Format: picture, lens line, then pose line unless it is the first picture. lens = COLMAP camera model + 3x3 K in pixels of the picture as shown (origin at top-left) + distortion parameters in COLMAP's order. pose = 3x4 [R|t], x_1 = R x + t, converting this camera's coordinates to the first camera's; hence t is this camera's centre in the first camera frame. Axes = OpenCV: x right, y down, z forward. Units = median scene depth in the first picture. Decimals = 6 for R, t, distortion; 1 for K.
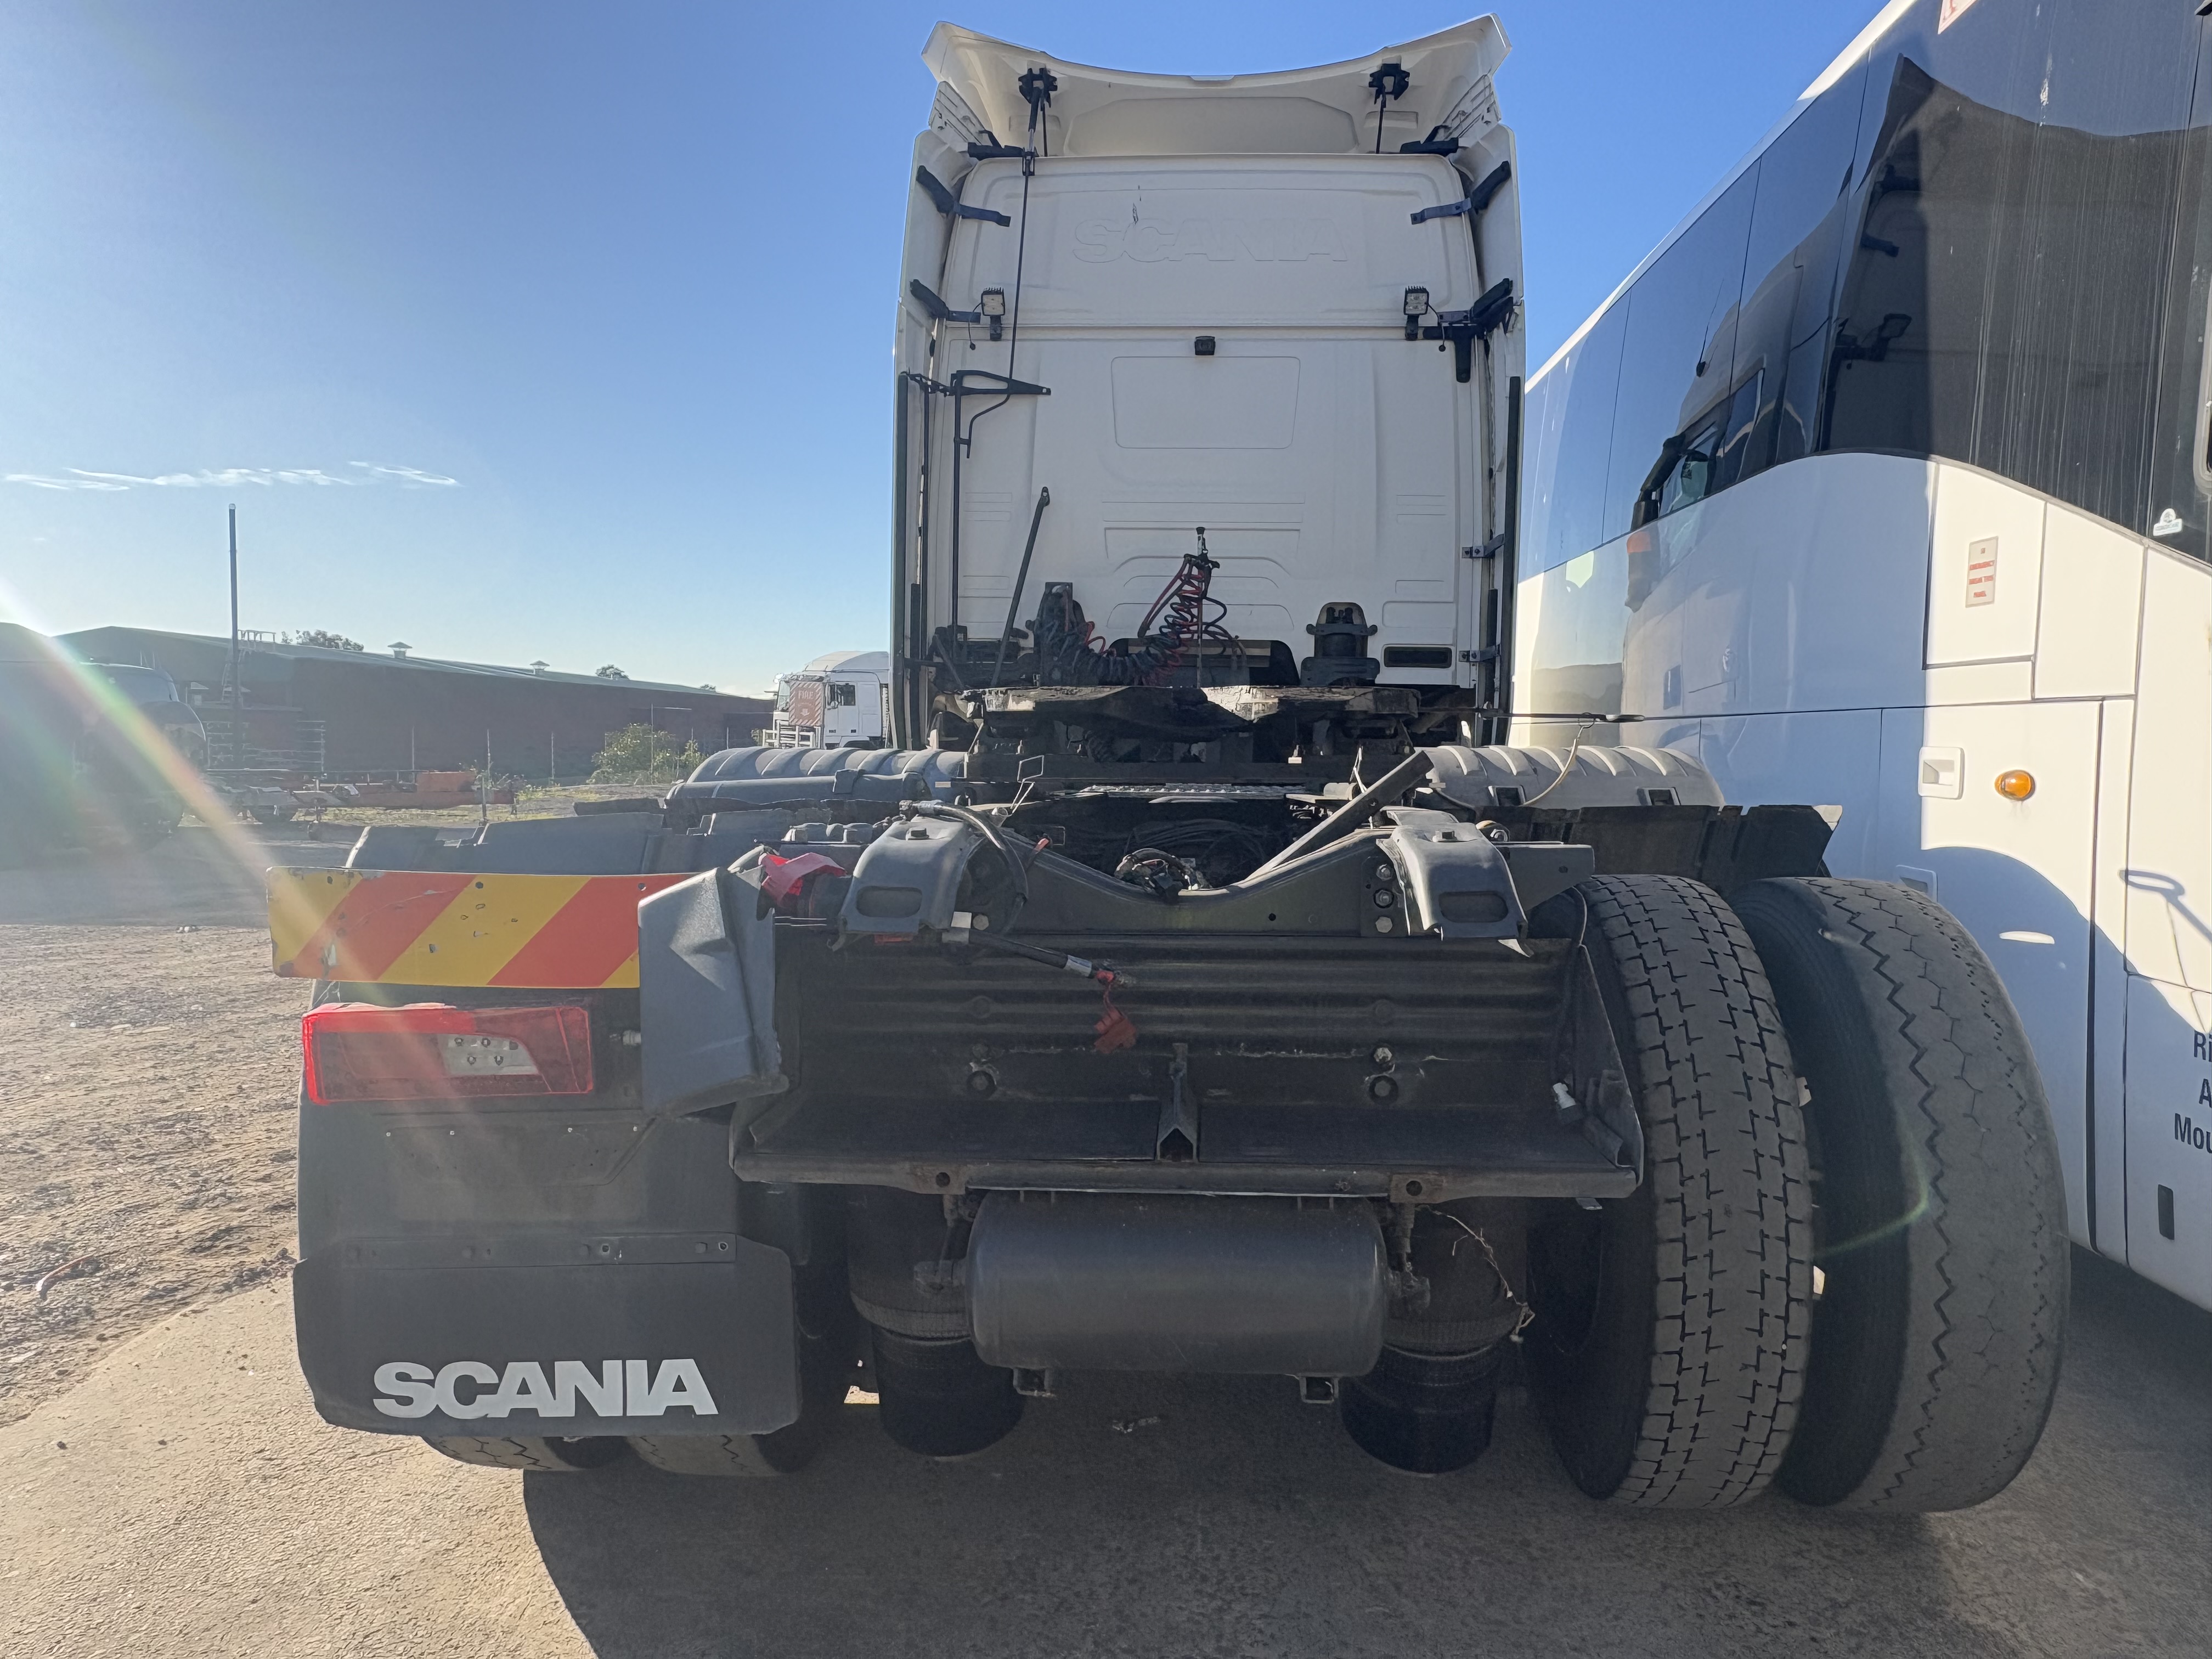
lens RADIAL K [[1478.9, 0, 1106.0], [0, 1478.9, 829.5], [0, 0, 1]] dist [0.003142, -0.003930]
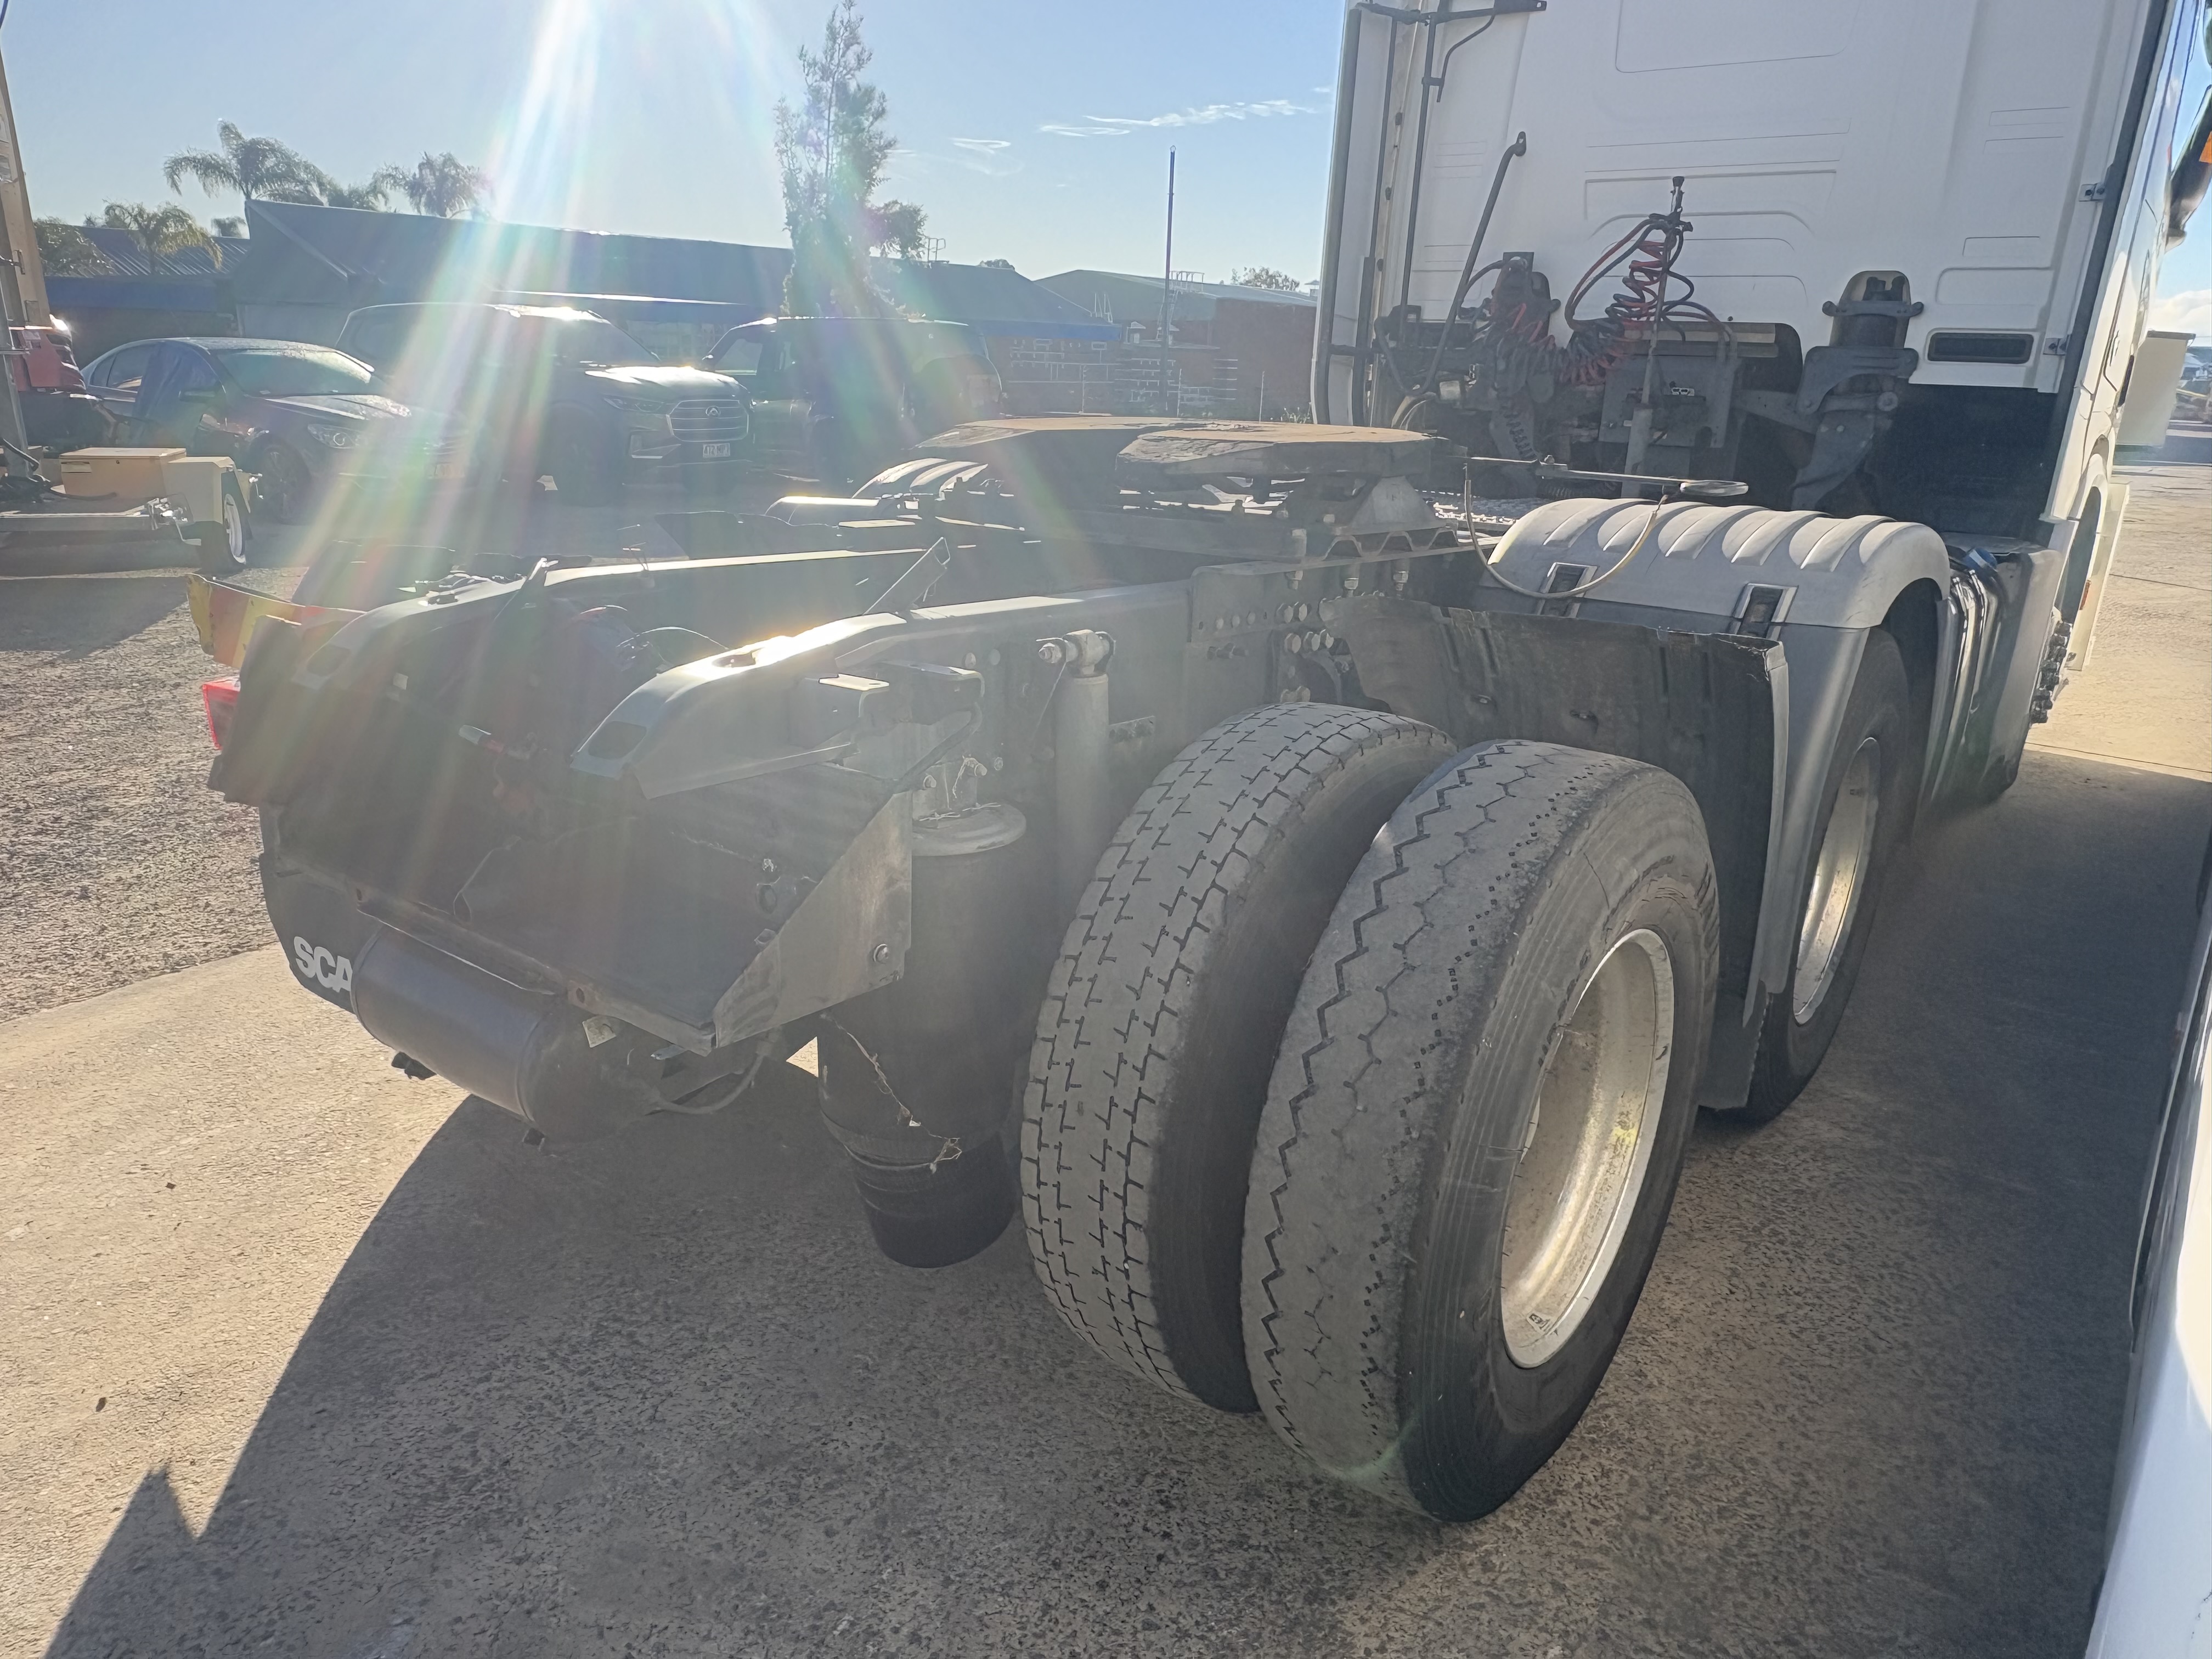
lens RADIAL K [[1468.2, 0, 1097.6], [0, 1468.2, 846.0], [0, 0, 1]] dist [0.005564, 0.002991]
pose [[0.828773, 0.191068, -0.525955, 0.285048], [-0.057726, 0.964079, 0.259268, -0.041543], [0.556600, -0.184513, 0.810032, 0.104049]]
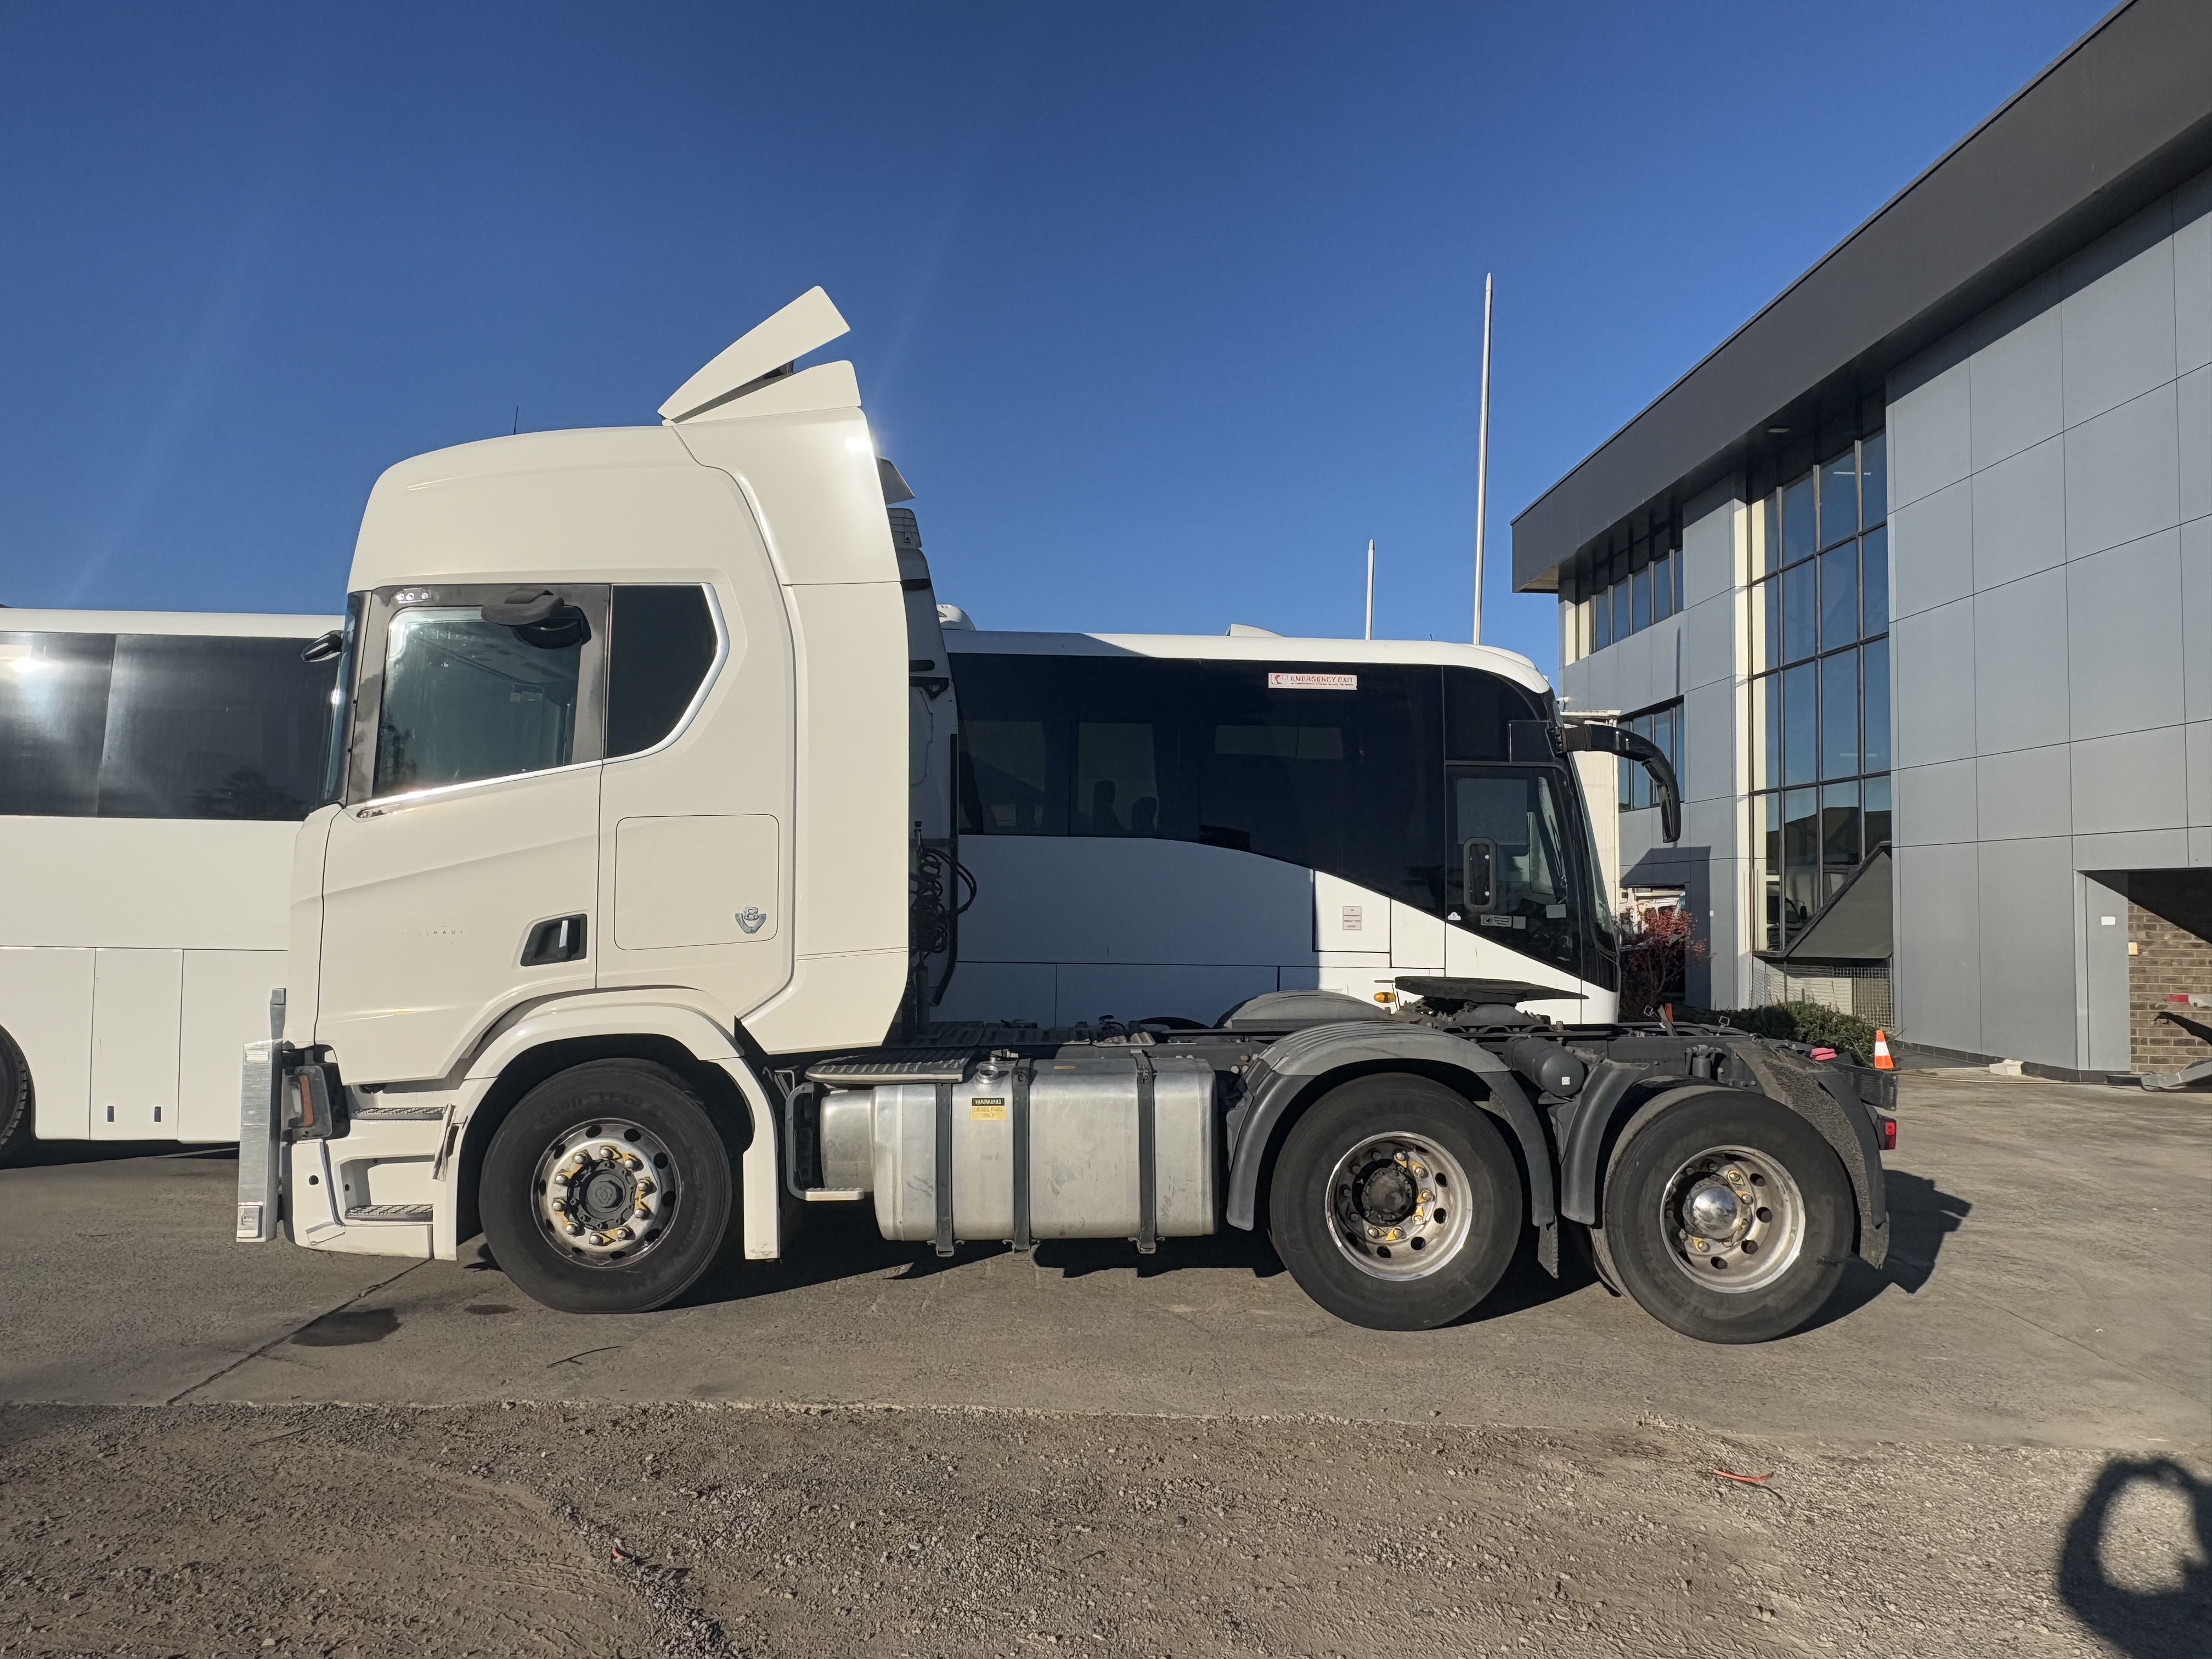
lens RADIAL K [[1432.6, 0, 1109.1], [0, 1432.6, 839.8], [0, 0, 1]] dist [-0.003067, 0.001602]
pose [[-0.101233, 0.033503, 0.994298, -1.088905], [0.044291, 0.998594, -0.029139, -0.144476], [-0.993876, 0.041088, -0.102574, 0.946469]]
